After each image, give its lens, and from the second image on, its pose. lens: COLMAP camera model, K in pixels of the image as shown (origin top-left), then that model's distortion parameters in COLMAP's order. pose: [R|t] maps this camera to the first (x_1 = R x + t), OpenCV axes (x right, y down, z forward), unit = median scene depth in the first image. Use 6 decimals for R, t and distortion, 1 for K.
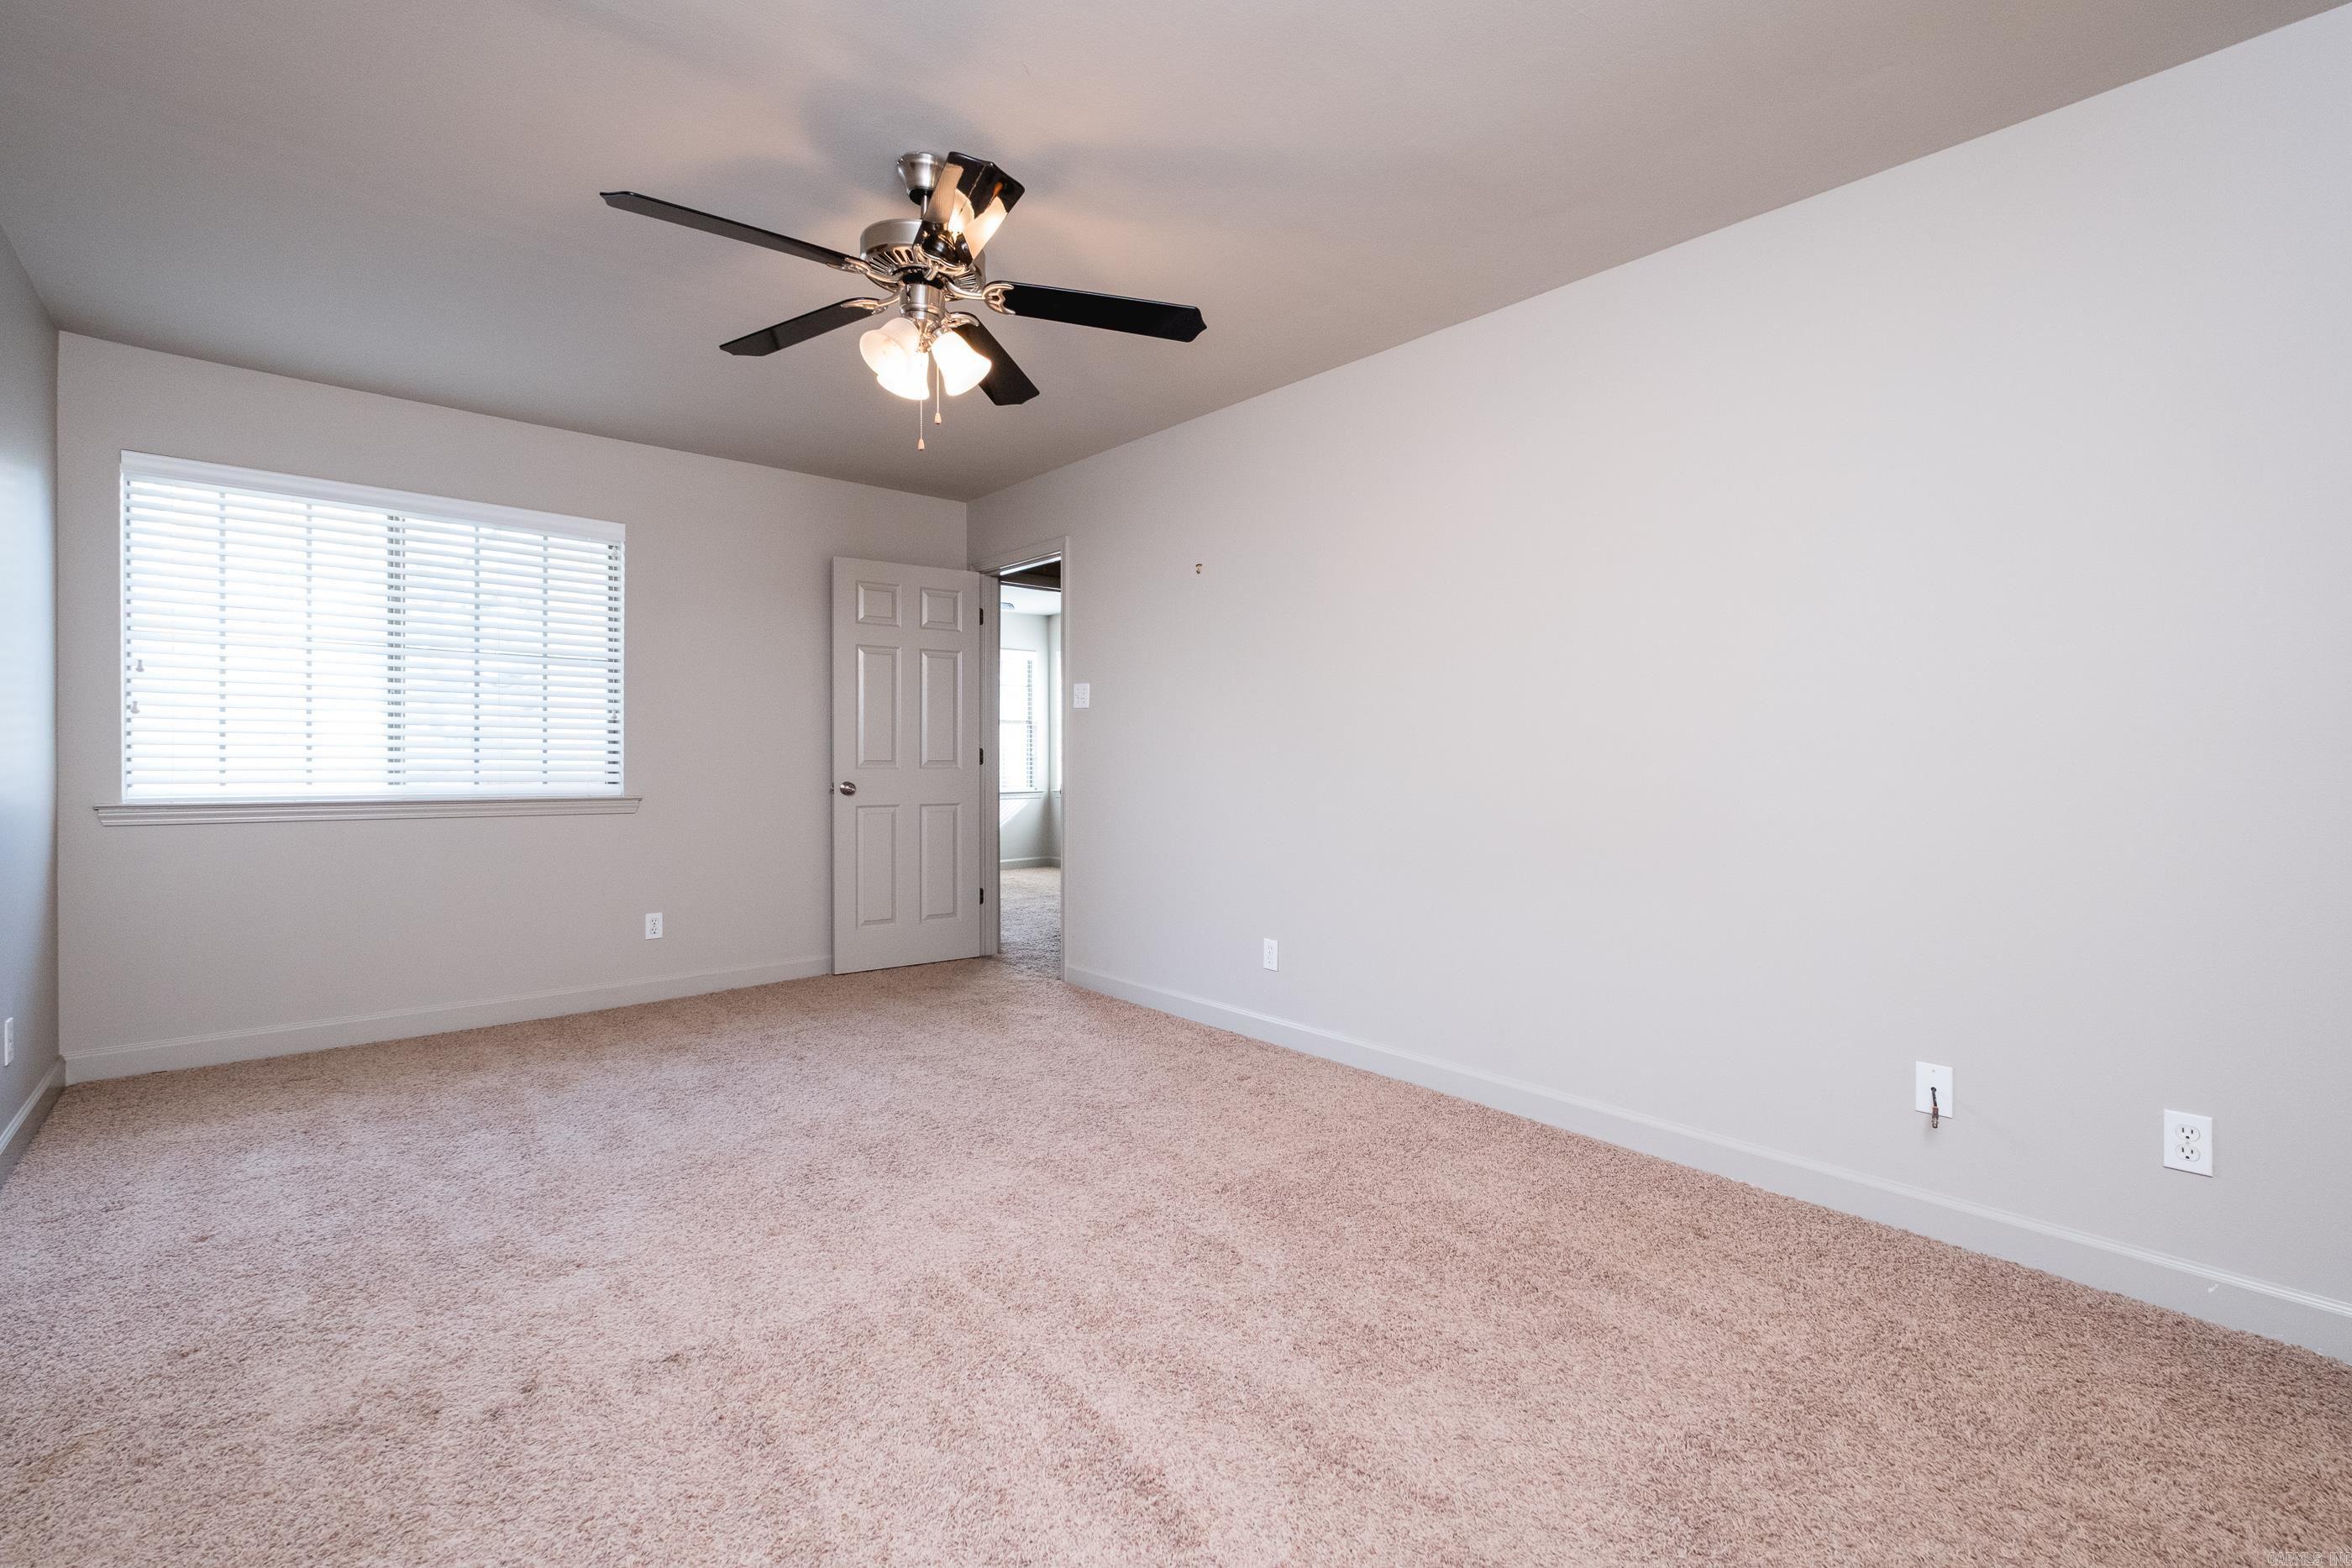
lens RADIAL K [[1011.6, 0, 1185.2], [0, 1011.6, 783.5], [0, 0, 1]] dist [0.005408, -0.004769]
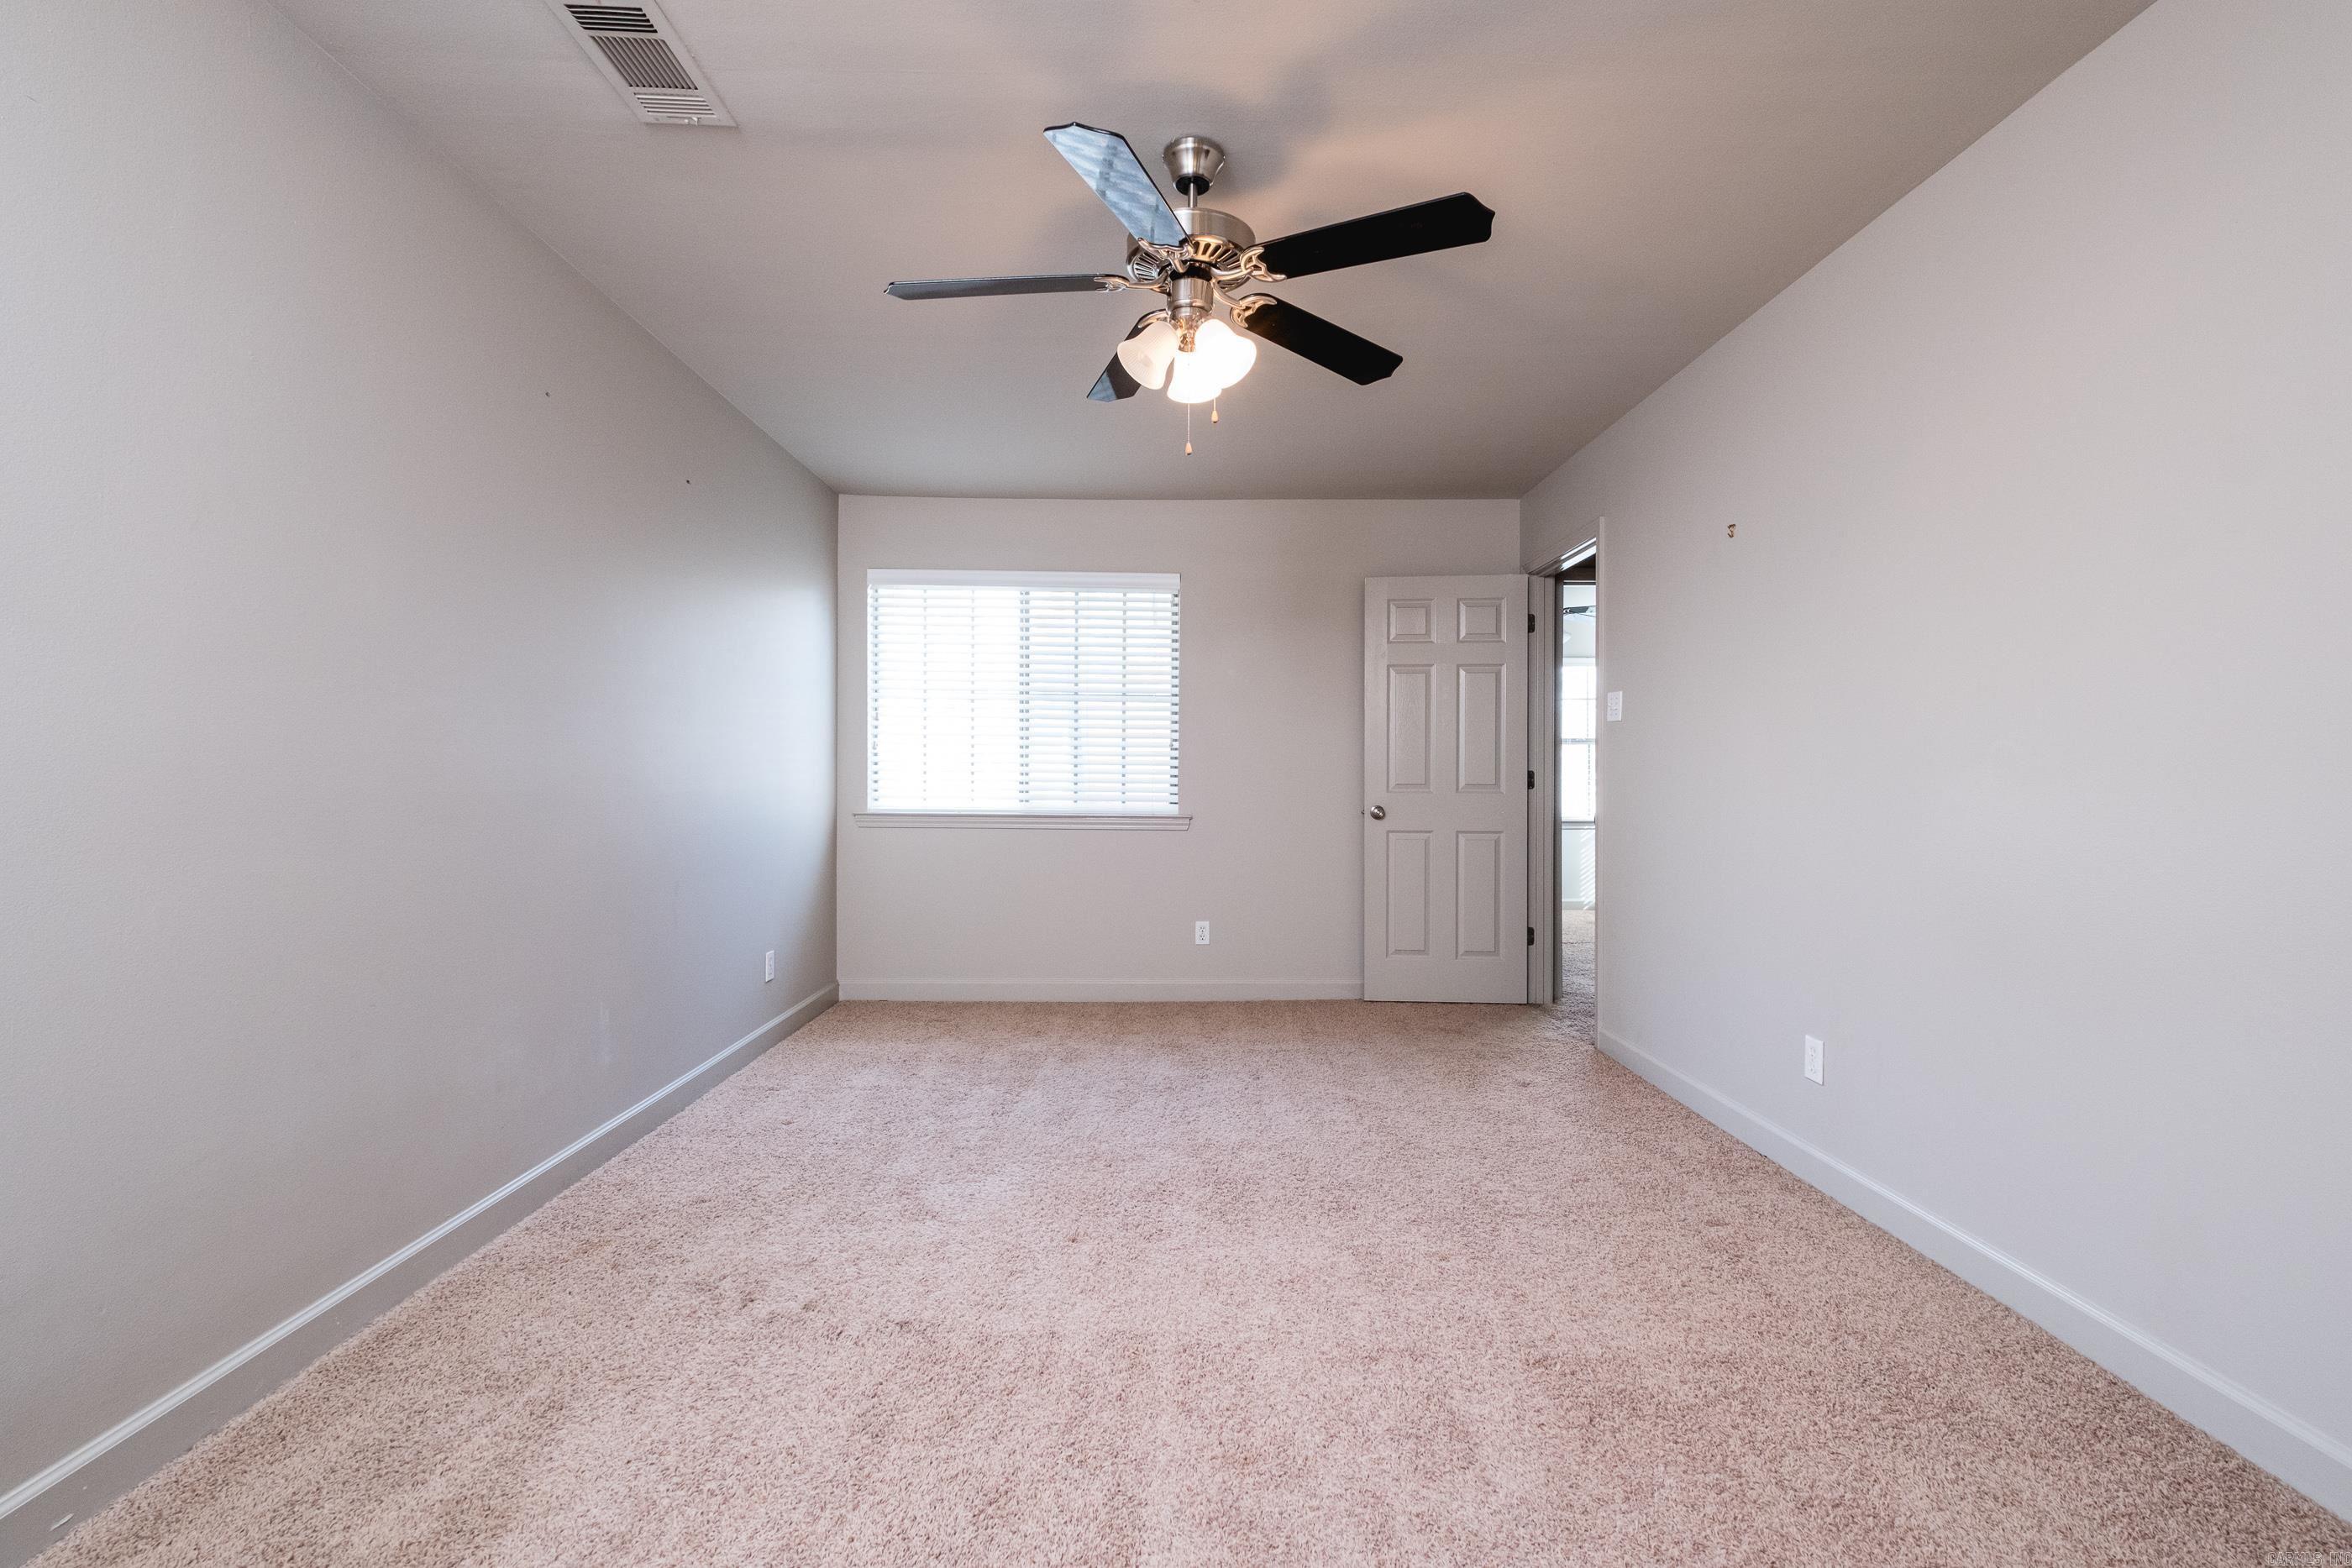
lens RADIAL K [[1011.6, 0, 1173.2], [0, 1011.6, 799.7], [0, 0, 1]] dist [0.005408, -0.004769]
pose [[0.755986, 0.013268, -0.654454, 0.291362], [-0.017895, 0.999840, -0.000401, -0.006470], [0.654344, 0.012014, 0.756102, 0.236065]]
